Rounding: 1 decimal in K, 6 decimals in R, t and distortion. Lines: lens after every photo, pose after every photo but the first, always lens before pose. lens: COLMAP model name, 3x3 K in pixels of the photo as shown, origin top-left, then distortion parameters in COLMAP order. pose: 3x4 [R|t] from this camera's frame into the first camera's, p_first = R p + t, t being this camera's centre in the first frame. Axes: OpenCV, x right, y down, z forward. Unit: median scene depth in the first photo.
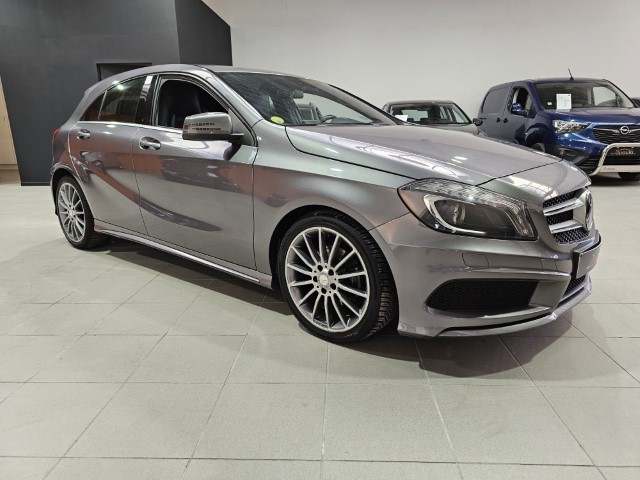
lens RADIAL K [[478.2, 0, 319.5], [0, 478.2, 238.9], [0, 0, 1]] dist [0.093083, -0.057691]
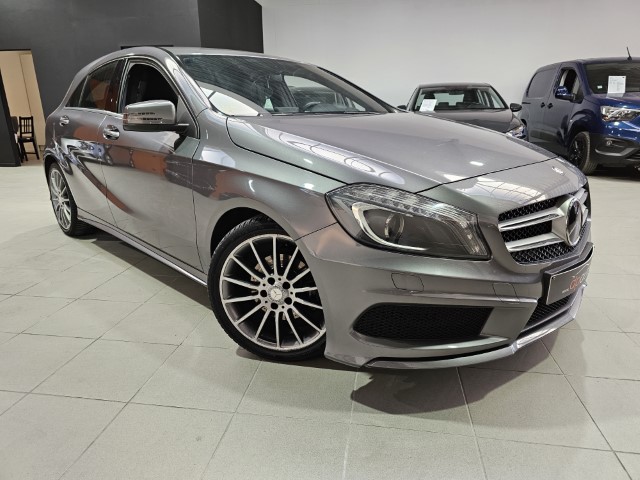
lens RADIAL K [[478.2, 0, 319.5], [0, 478.2, 238.9], [0, 0, 1]] dist [0.093083, -0.057691]
pose [[0.992921, 0.037206, -0.112799, 0.194704], [-0.033207, 0.998759, 0.037124, -0.042800], [0.114040, -0.033115, 0.992924, 0.107613]]
